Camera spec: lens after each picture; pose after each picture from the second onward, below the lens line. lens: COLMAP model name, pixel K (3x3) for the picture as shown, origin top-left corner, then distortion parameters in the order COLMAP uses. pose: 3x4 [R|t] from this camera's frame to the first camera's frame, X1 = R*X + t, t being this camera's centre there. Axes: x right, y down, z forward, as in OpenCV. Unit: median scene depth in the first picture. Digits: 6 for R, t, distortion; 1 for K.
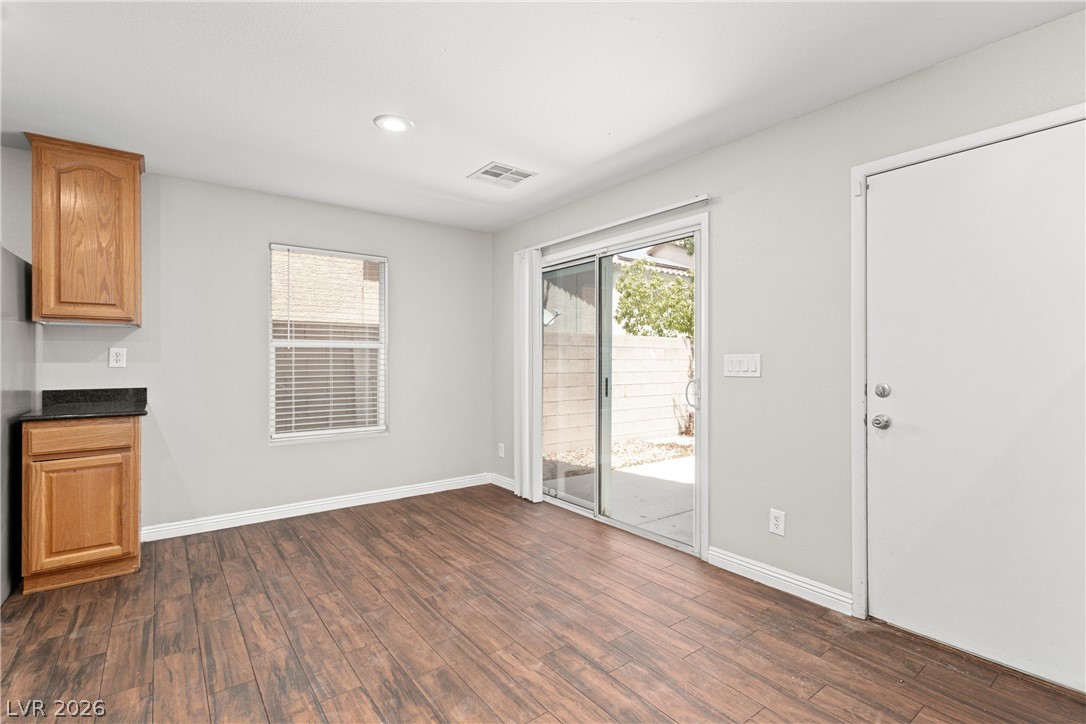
lens RADIAL K [[502.7, 0, 532.4], [0, 502.7, 357.7], [0, 0, 1]] dist [0.004627, -0.000755]
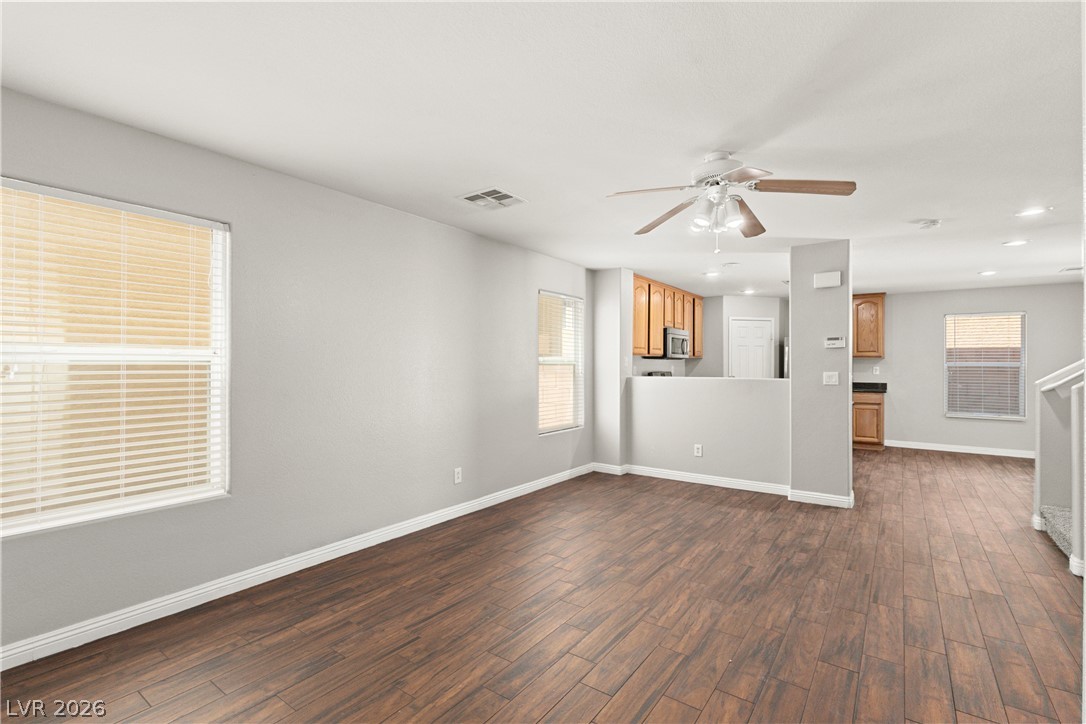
lens RADIAL K [[502.7, 0, 550.9], [0, 502.7, 360.8], [0, 0, 1]] dist [0.004627, -0.000755]
pose [[0.310573, -0.003419, -0.950543, 1.246055], [-0.003743, 0.999981, -0.004820, -0.036935], [0.950542, 0.005055, 0.310554, -1.552905]]
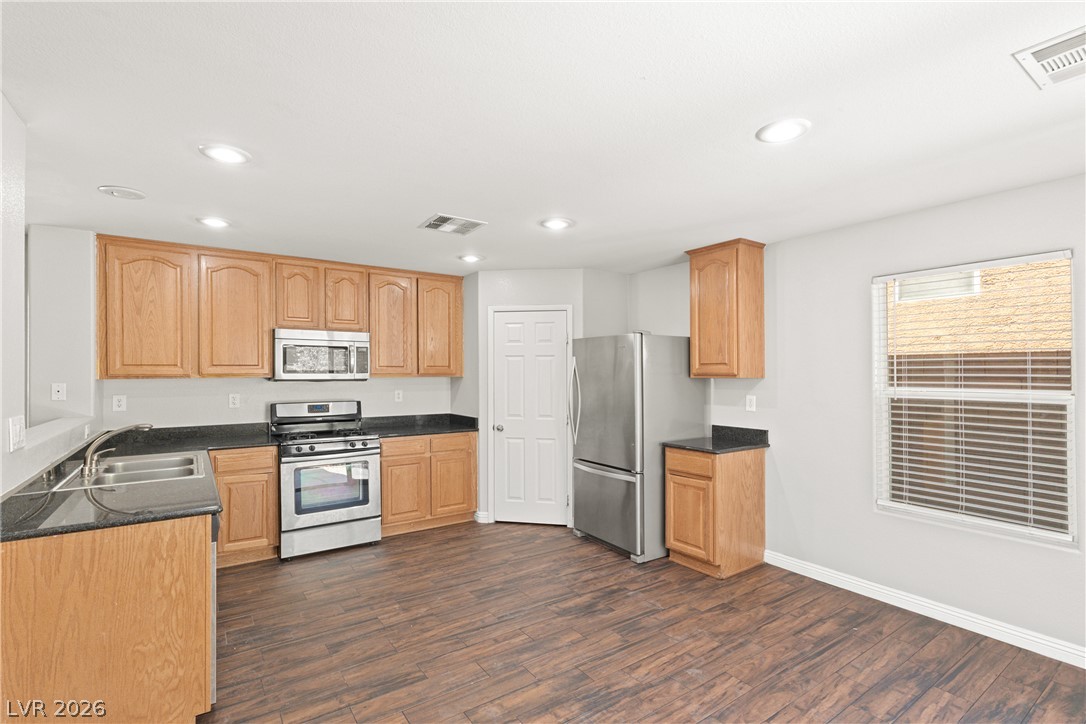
lens RADIAL K [[502.7, 0, 549.1], [0, 502.7, 372.7], [0, 0, 1]] dist [0.004627, -0.000755]
pose [[-0.024049, -0.000795, -0.999710, 0.475481], [0.002544, 0.999996, -0.000856, -0.086453], [0.999708, -0.002564, -0.024047, 0.619708]]
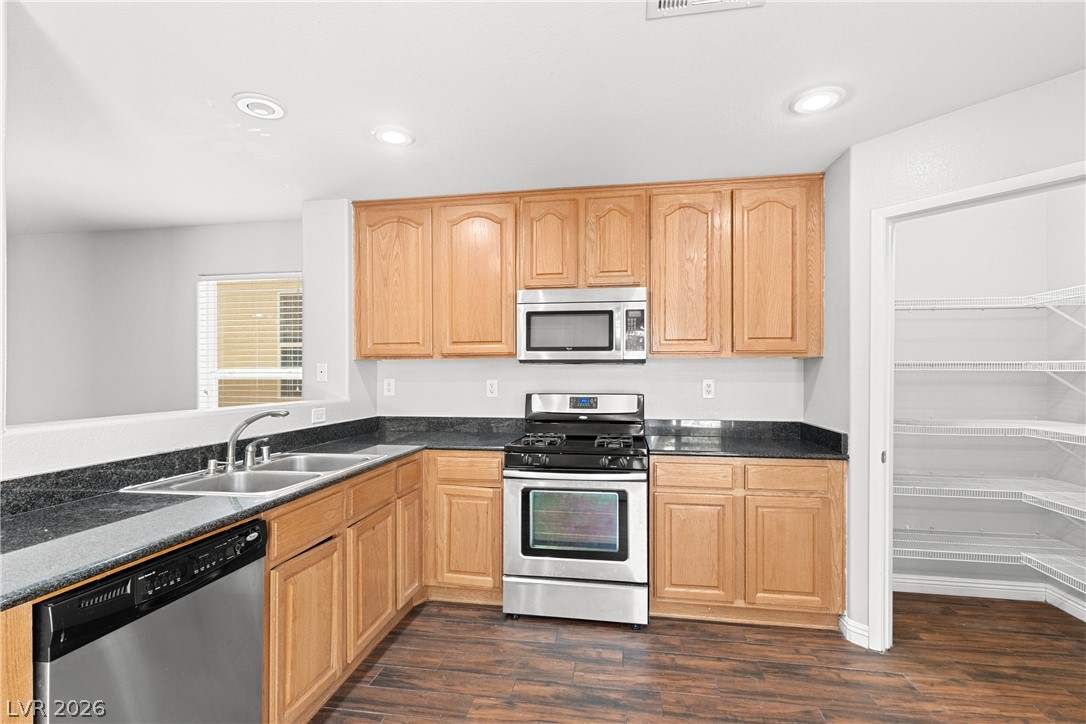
lens RADIAL K [[502.7, 0, 545.9], [0, 502.7, 378.3], [0, 0, 1]] dist [0.004627, -0.000755]
pose [[-0.721852, 0.008860, -0.691991, -0.278337], [0.003363, 0.999951, 0.009295, -0.040291], [0.692040, 0.004382, -0.721846, 0.604359]]
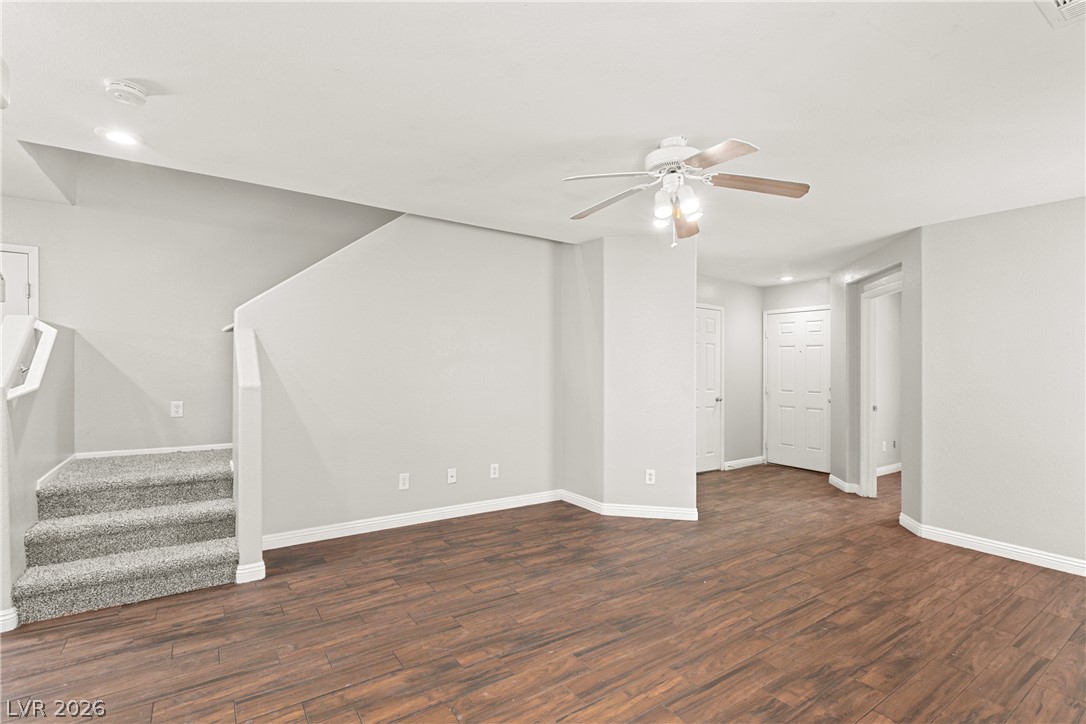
lens RADIAL K [[502.7, 0, 546.6], [0, 502.7, 366.1], [0, 0, 1]] dist [0.004627, -0.000755]
pose [[0.038933, 0.003144, 0.999237, -0.523622], [-0.015564, 0.999876, -0.002540, -0.032202], [-0.999121, -0.015453, 0.038977, -0.730198]]
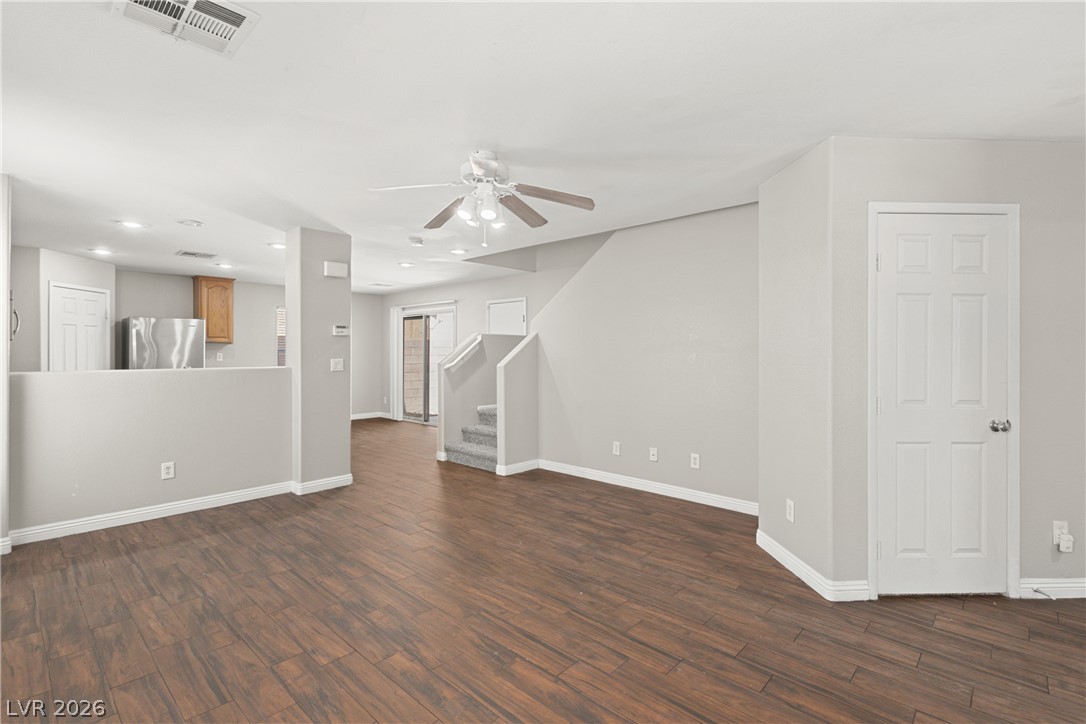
lens RADIAL K [[502.7, 0, 536.7], [0, 502.7, 356.3], [0, 0, 1]] dist [0.004627, -0.000755]
pose [[0.984545, 0.001916, 0.175121, 0.325465], [-0.003674, 0.999946, 0.009719, -0.039222], [-0.175093, -0.010212, 0.984499, -1.977038]]
